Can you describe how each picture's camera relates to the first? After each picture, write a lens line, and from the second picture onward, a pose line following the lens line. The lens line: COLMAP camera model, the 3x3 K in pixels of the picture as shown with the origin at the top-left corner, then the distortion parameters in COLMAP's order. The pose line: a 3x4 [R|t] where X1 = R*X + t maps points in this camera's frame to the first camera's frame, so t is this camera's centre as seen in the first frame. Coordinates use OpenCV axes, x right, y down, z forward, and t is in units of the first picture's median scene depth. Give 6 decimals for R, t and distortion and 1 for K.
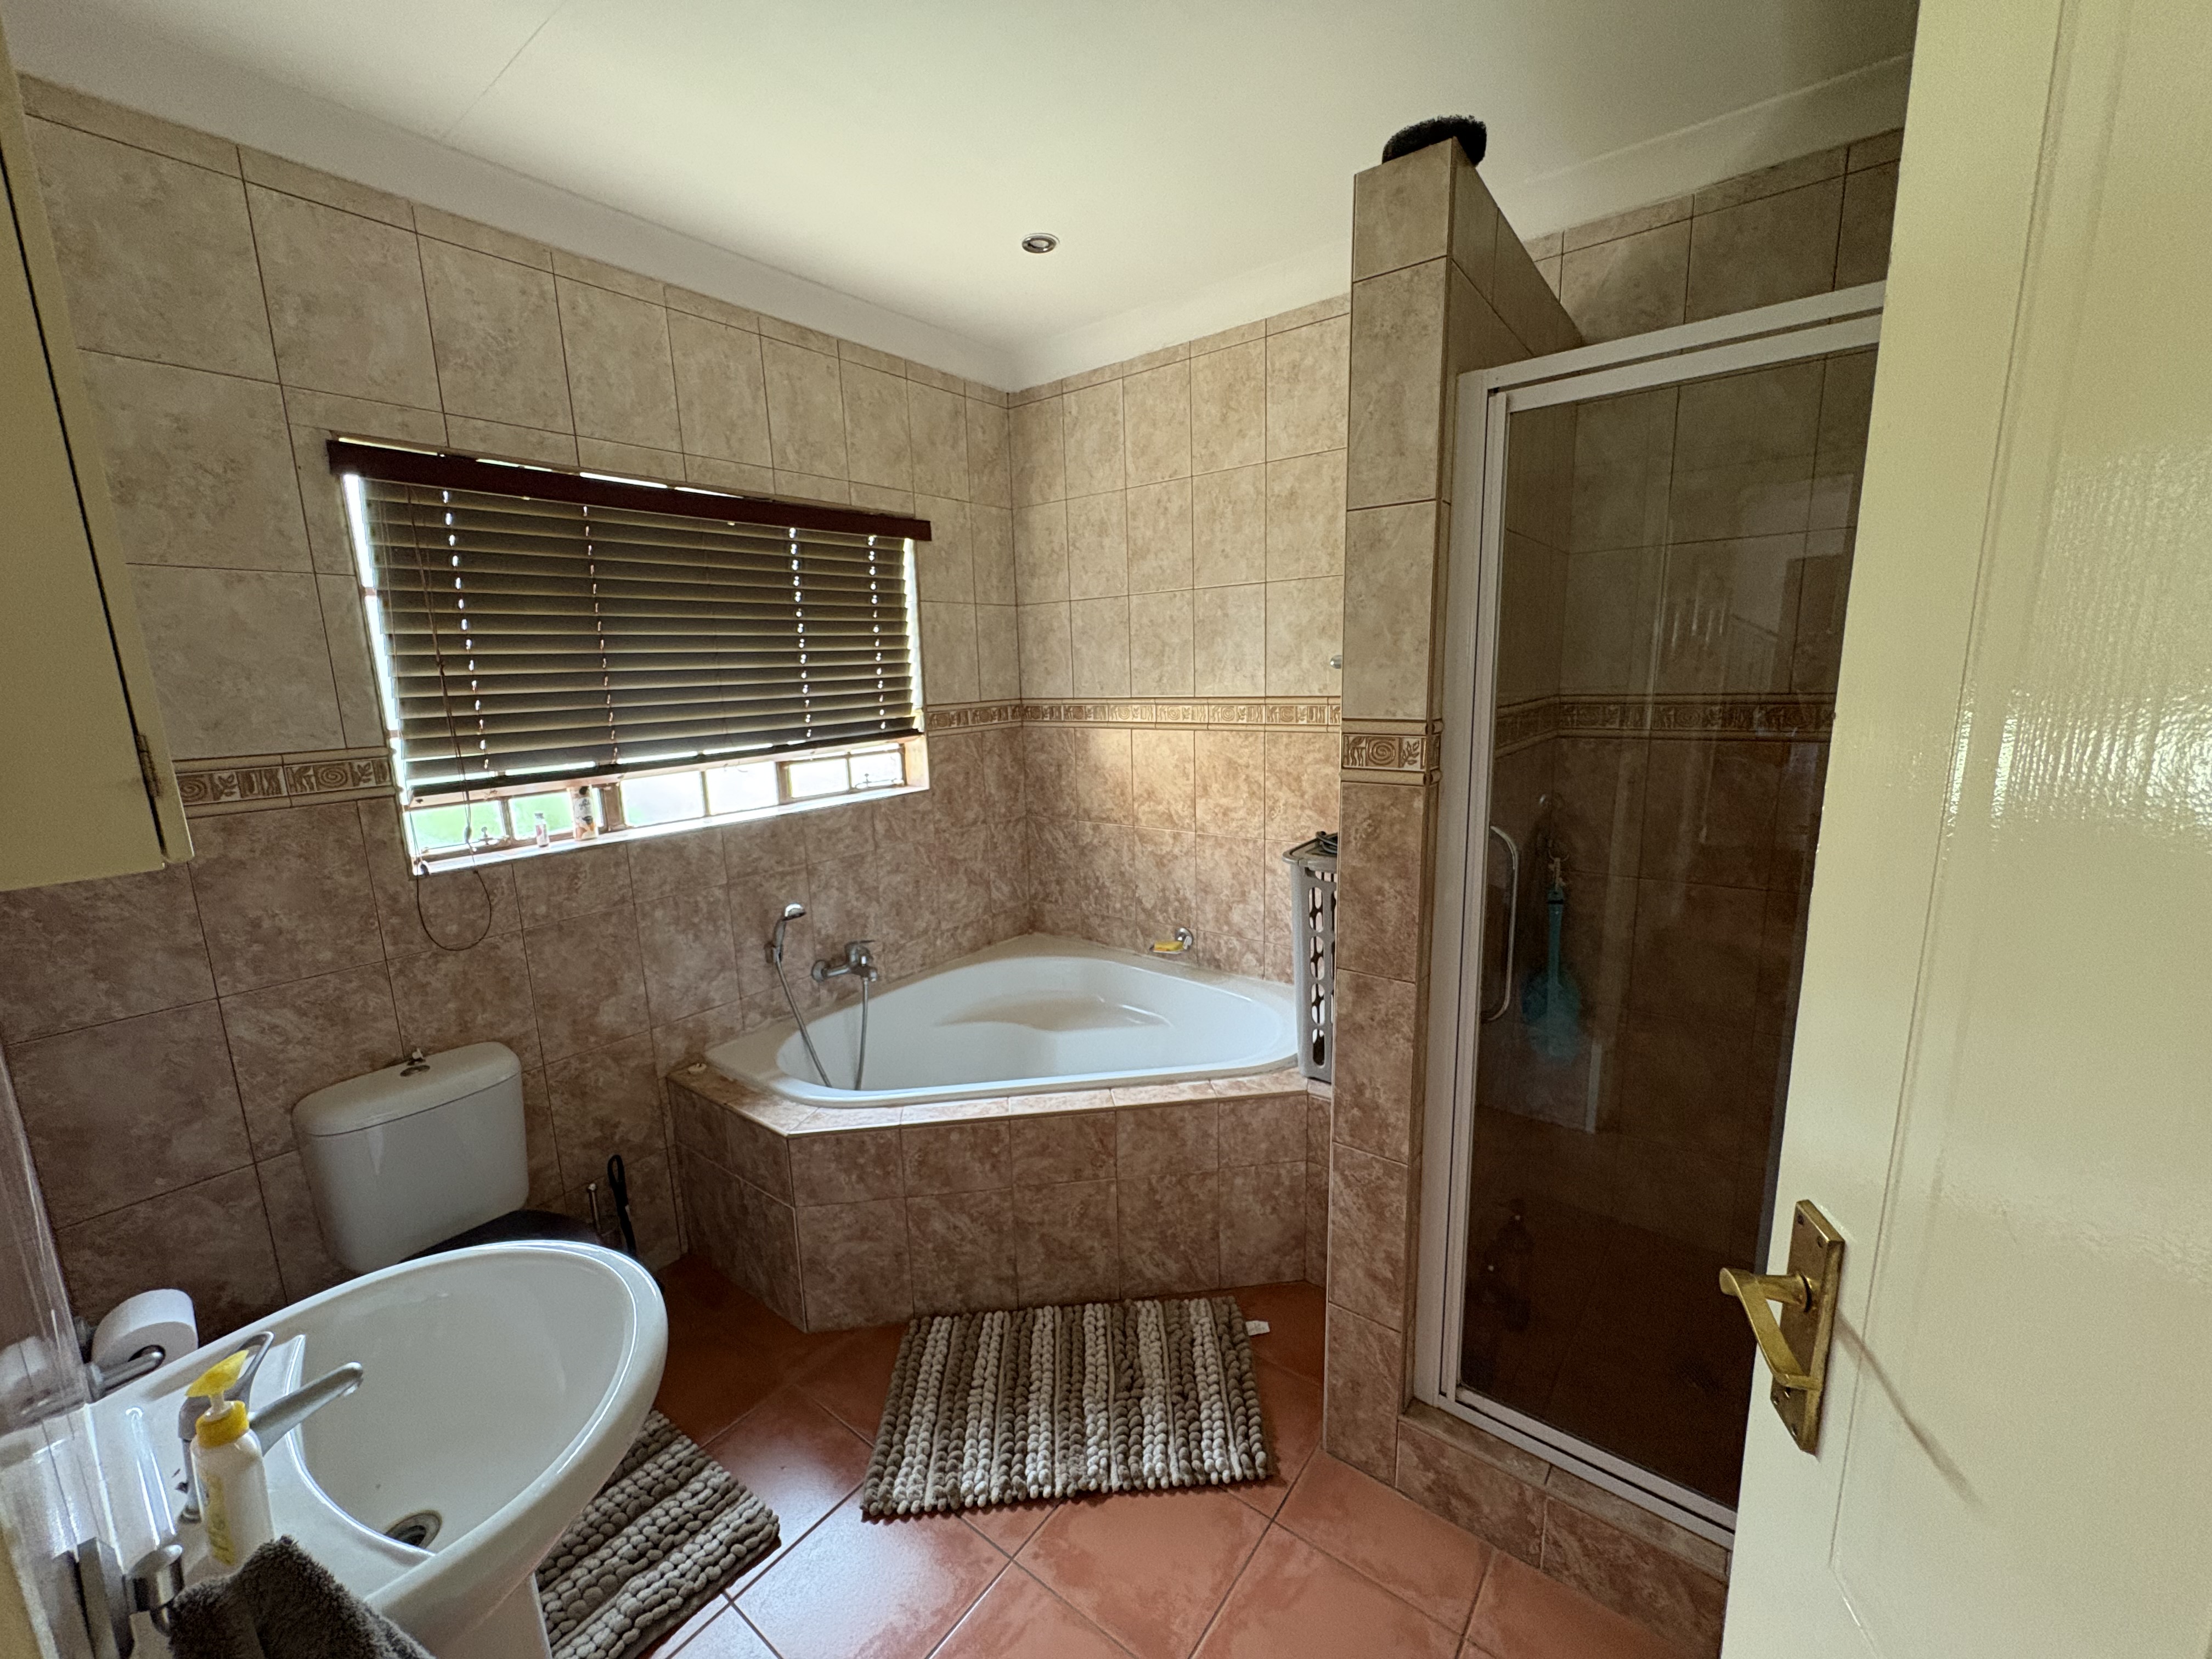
lens RADIAL K [[883.5, 0, 1105.9], [0, 883.5, 830.4], [0, 0, 1]] dist [0.000448, 0.000205]
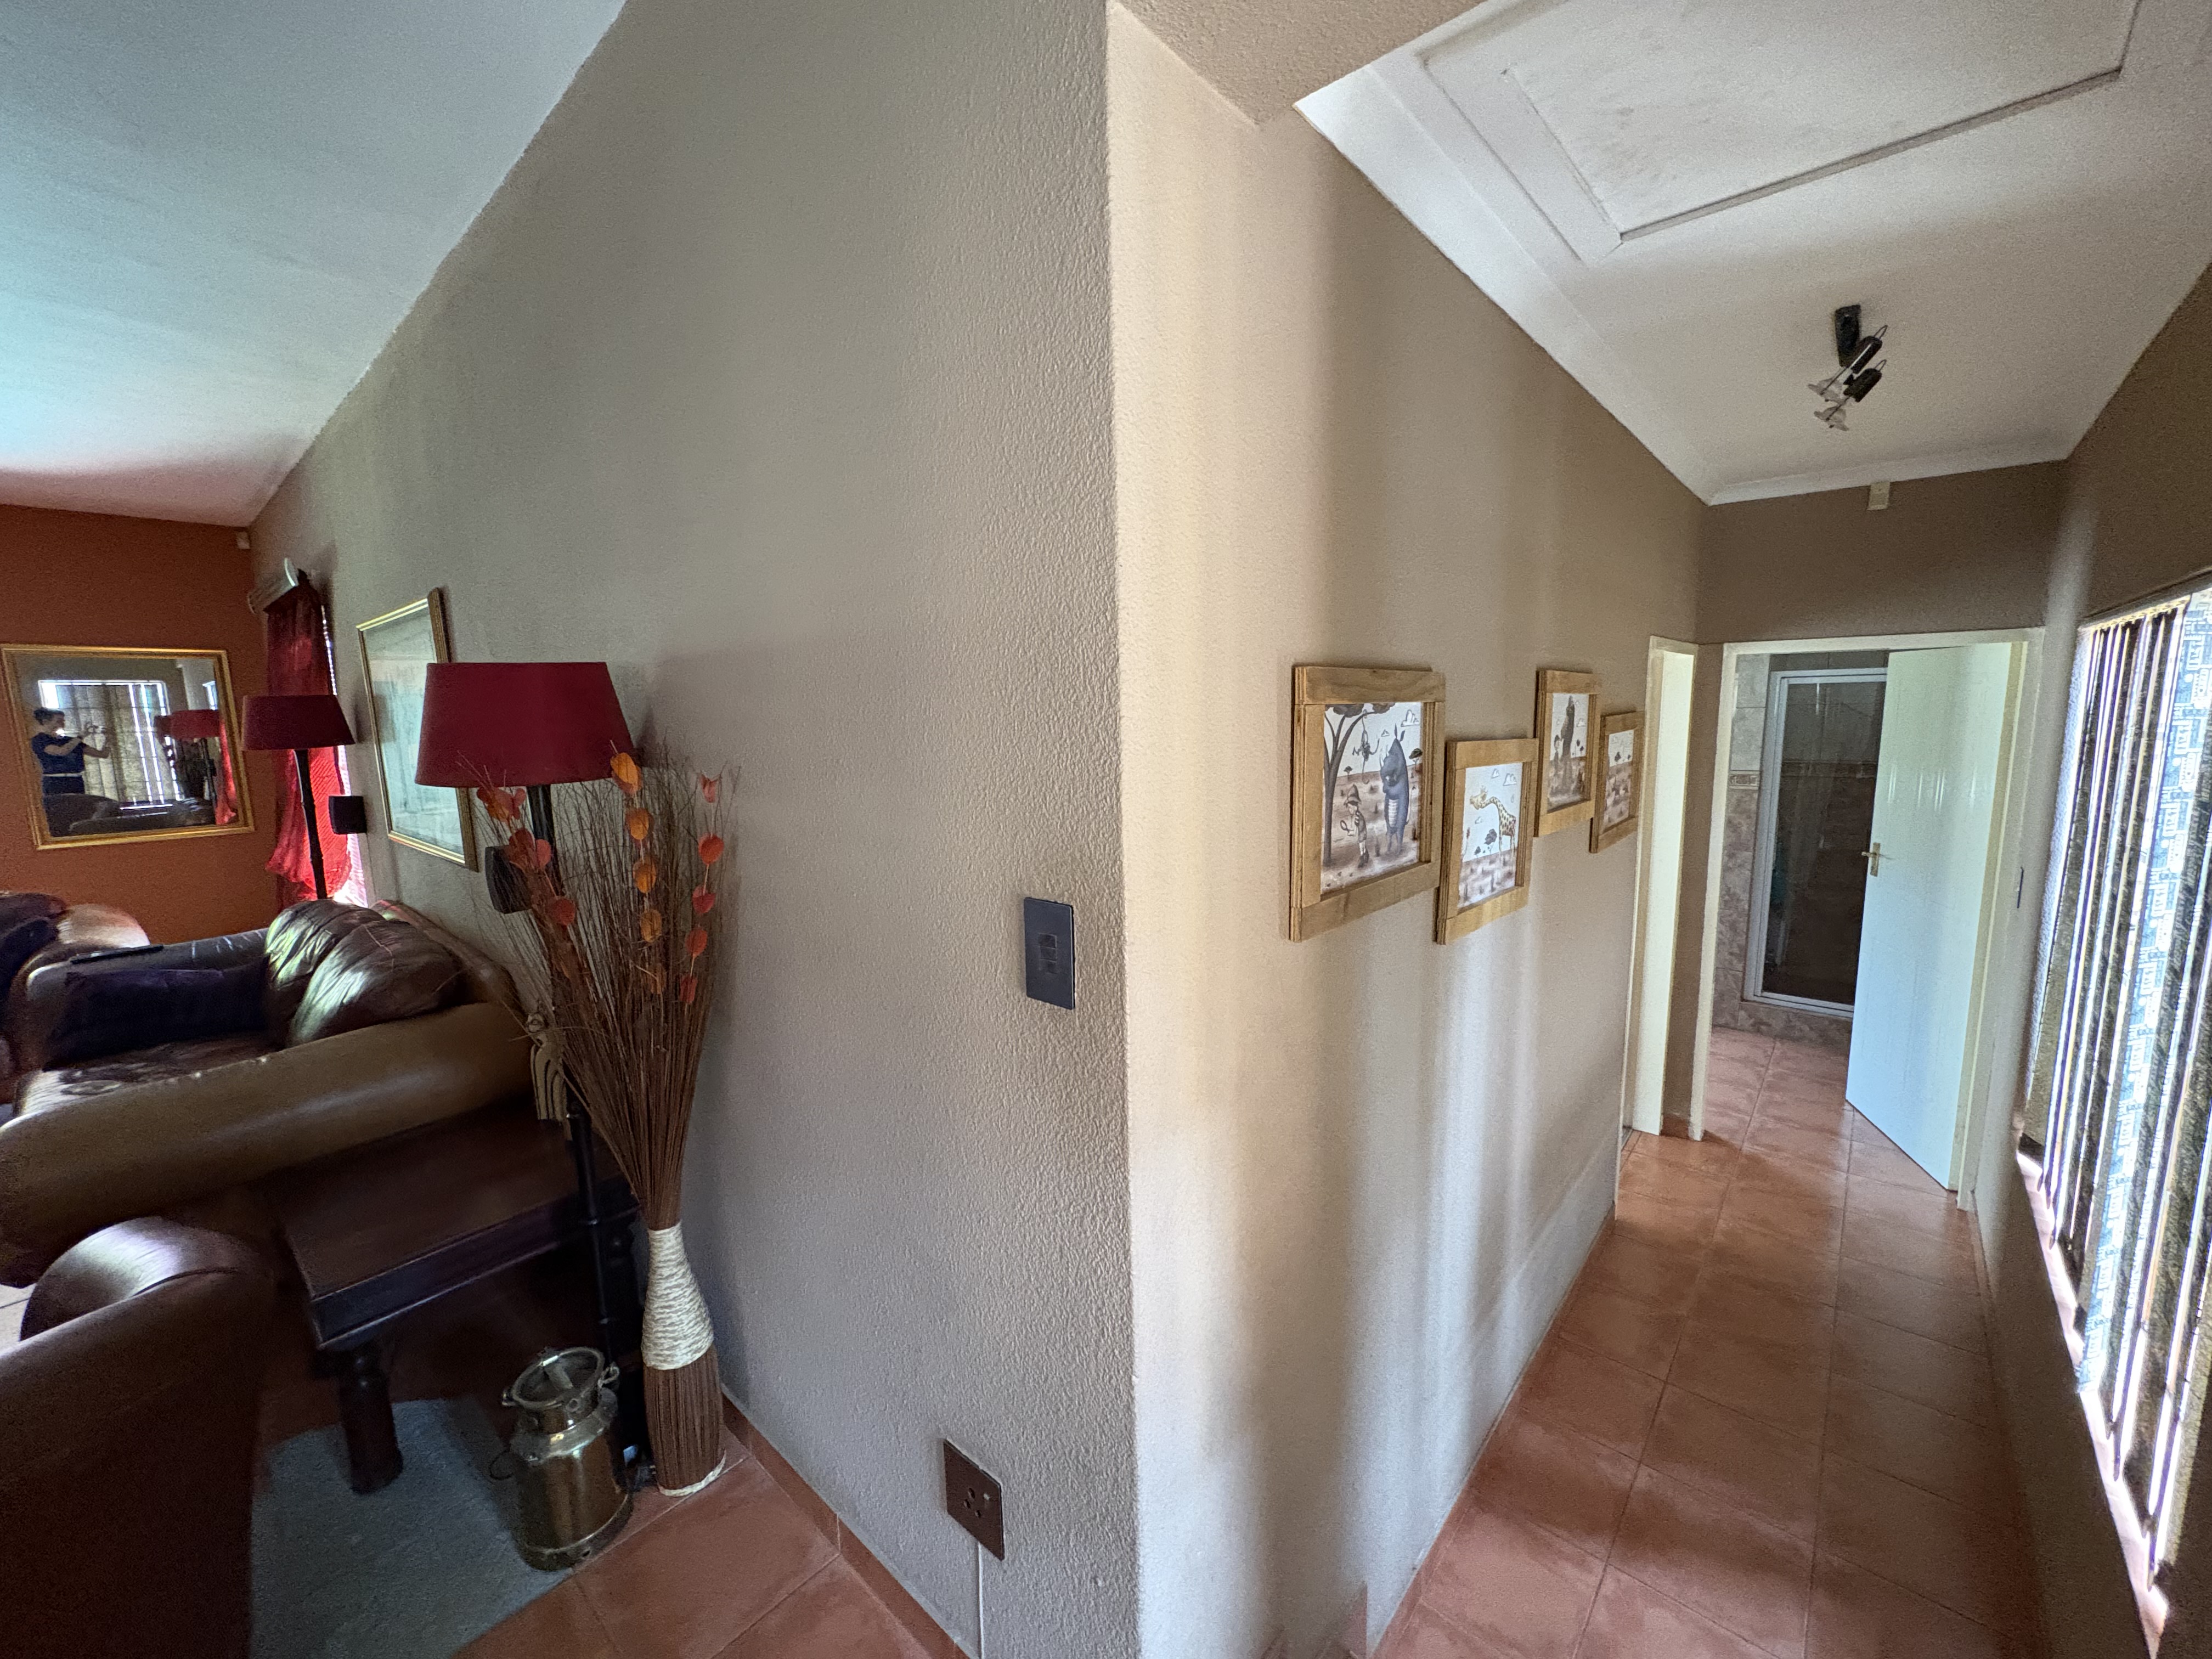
lens RADIAL K [[883.5, 0, 1105.7], [0, 883.5, 829.2], [0, 0, 1]] dist [0.000448, 0.000205]
pose [[0.997814, 0.015770, -0.064181, -1.897271], [-0.018510, 0.998933, -0.042317, 0.285828], [0.063446, 0.043413, 0.997041, -2.496867]]
